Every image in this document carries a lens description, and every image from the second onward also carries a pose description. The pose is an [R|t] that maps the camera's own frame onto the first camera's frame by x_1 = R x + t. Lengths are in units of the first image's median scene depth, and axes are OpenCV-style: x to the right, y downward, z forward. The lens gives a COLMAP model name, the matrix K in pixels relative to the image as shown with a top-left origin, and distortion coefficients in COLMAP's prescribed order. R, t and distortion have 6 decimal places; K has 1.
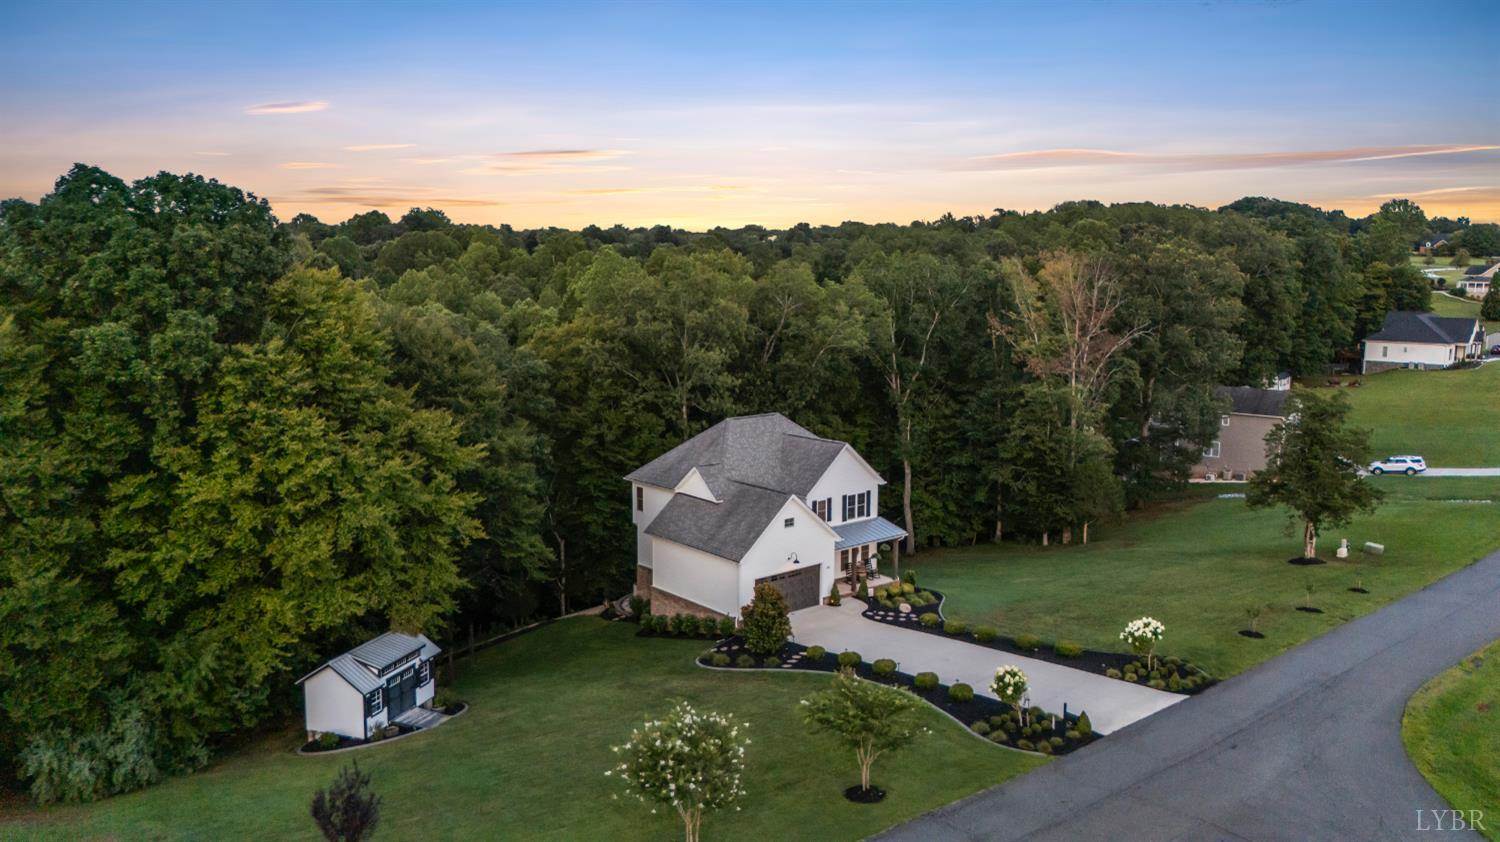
lens RADIAL K [[1096.4, 0, 750.0], [0, 1096.4, 421.0], [0, 0, 1]] dist [0.082801, -0.100319]
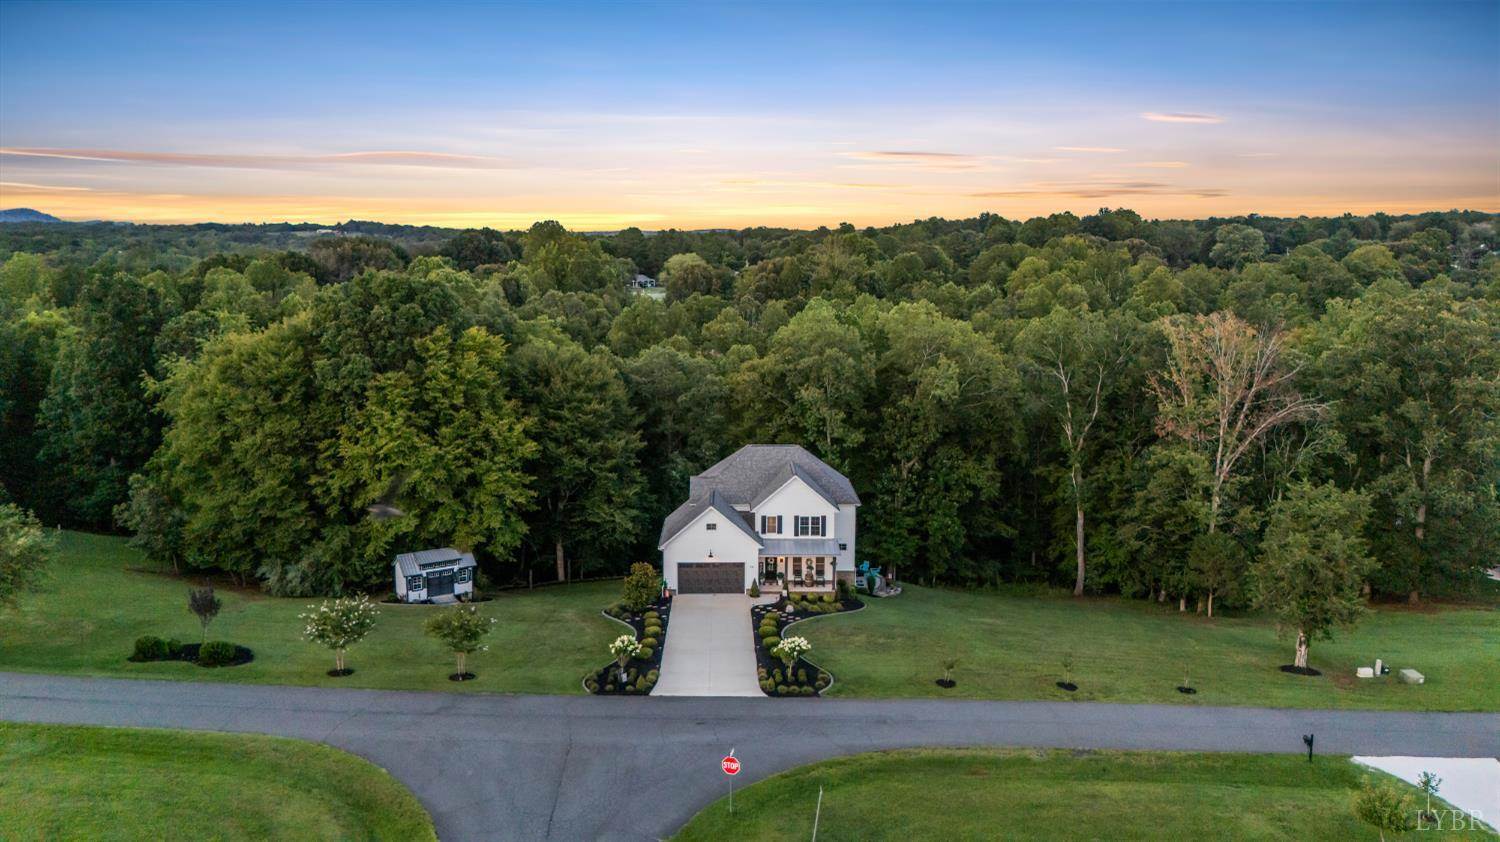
lens RADIAL K [[1096.4, 0, 750.0], [0, 1096.4, 421.0], [0, 0, 1]] dist [0.082801, -0.100319]
pose [[0.772586, 0.103603, -0.626400, 0.836296], [-0.093209, 0.994415, 0.049509, -0.100247], [0.628031, 0.020136, 0.777928, -0.021250]]
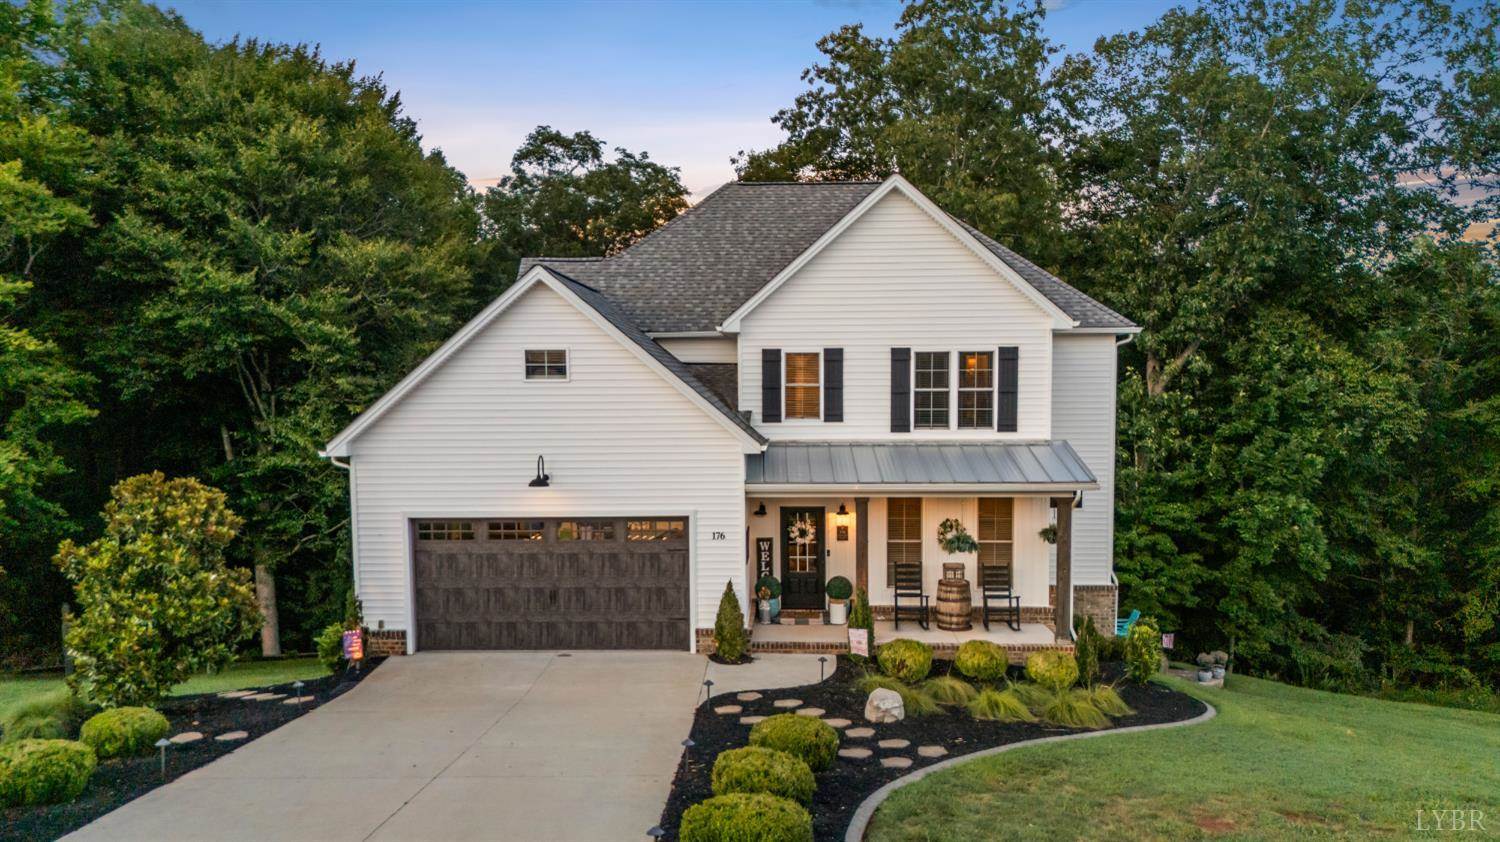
lens RADIAL K [[1065.0, 0, 742.3], [0, 1065.0, 484.4], [0, 0, 1]] dist [0.031959, -0.002883]
pose [[0.730083, 0.039991, -0.682187, 0.270454], [-0.086401, 0.995677, -0.034099, 0.123220], [0.677874, 0.083837, 0.730382, 0.752391]]
